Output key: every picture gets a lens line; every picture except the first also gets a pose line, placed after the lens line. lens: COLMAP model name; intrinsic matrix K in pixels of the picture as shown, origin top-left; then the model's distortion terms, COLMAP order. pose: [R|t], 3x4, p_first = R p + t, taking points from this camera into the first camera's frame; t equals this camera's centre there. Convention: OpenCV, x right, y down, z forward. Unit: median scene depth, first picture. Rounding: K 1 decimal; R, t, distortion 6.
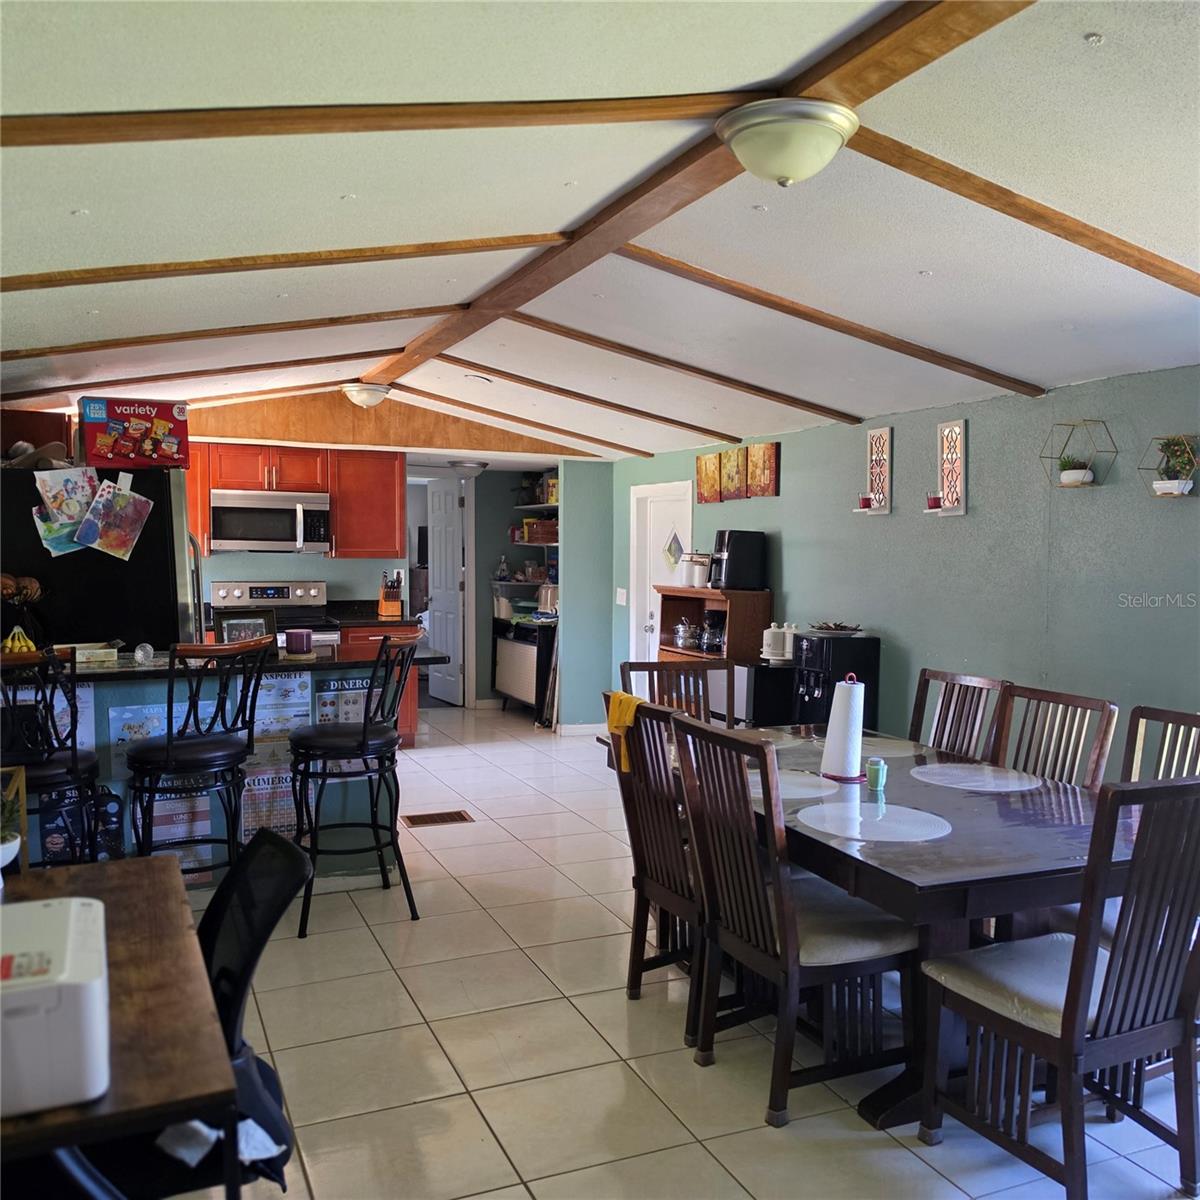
lens RADIAL K [[1103.5, 0, 599.9], [0, 1103.5, 600.2], [0, 0, 1]] dist [-0.001953, 0.000000]
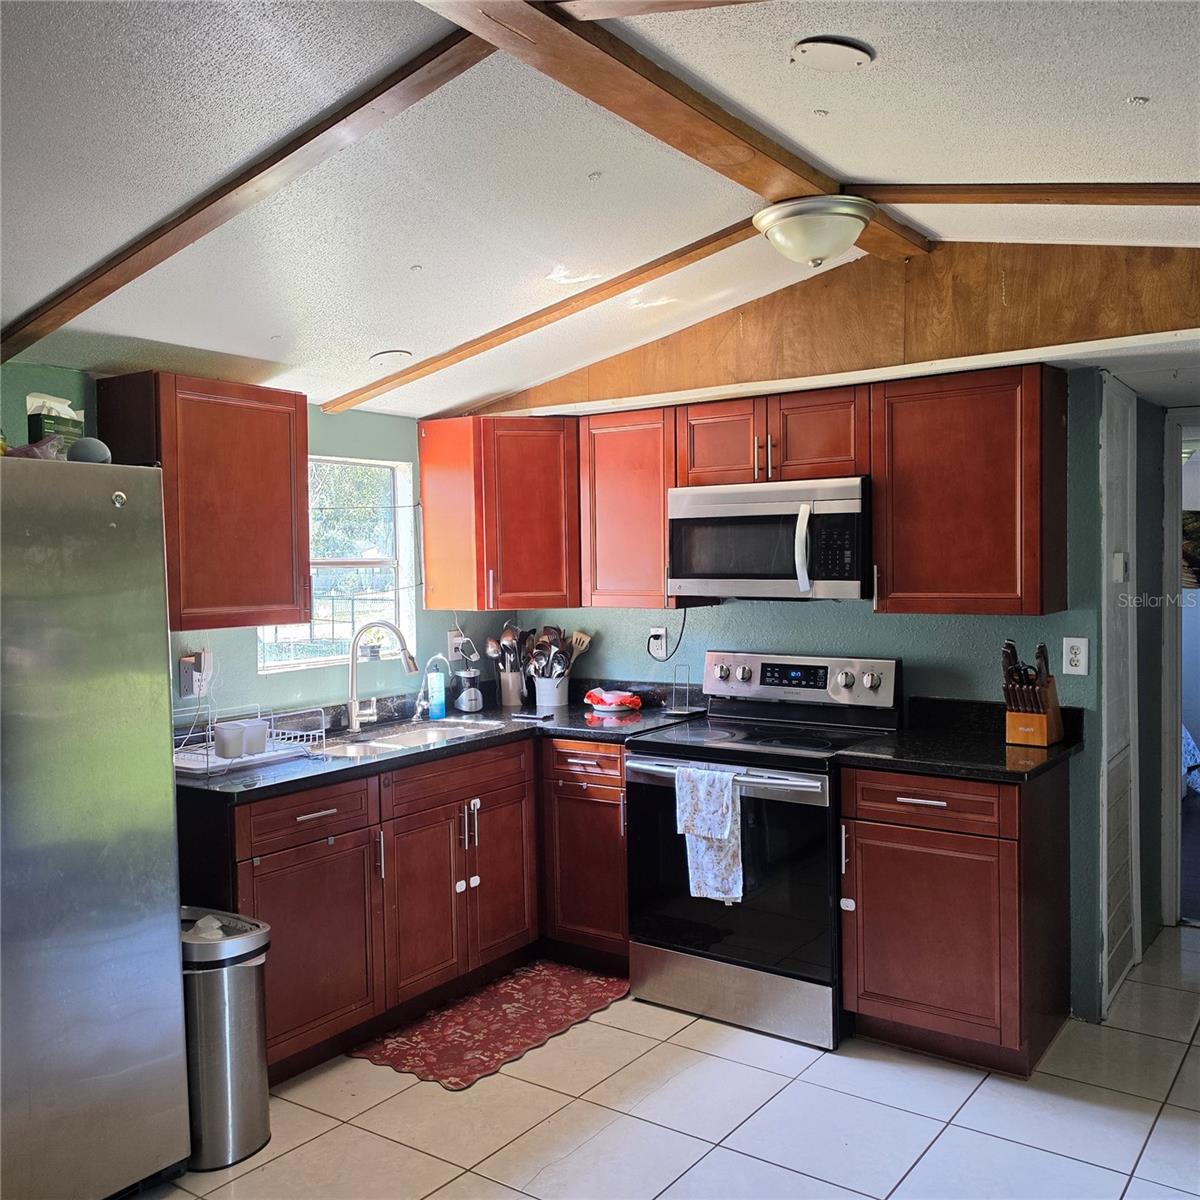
lens RADIAL K [[1103.5, 0, 600.2], [0, 1103.5, 600.0], [0, 0, 1]] dist [-0.001953, 0.000000]
pose [[0.503513, 0.012662, -0.863895, 0.106781], [-0.018339, 0.999824, 0.003966, -0.043658], [0.863793, 0.013847, 0.503656, 0.663931]]
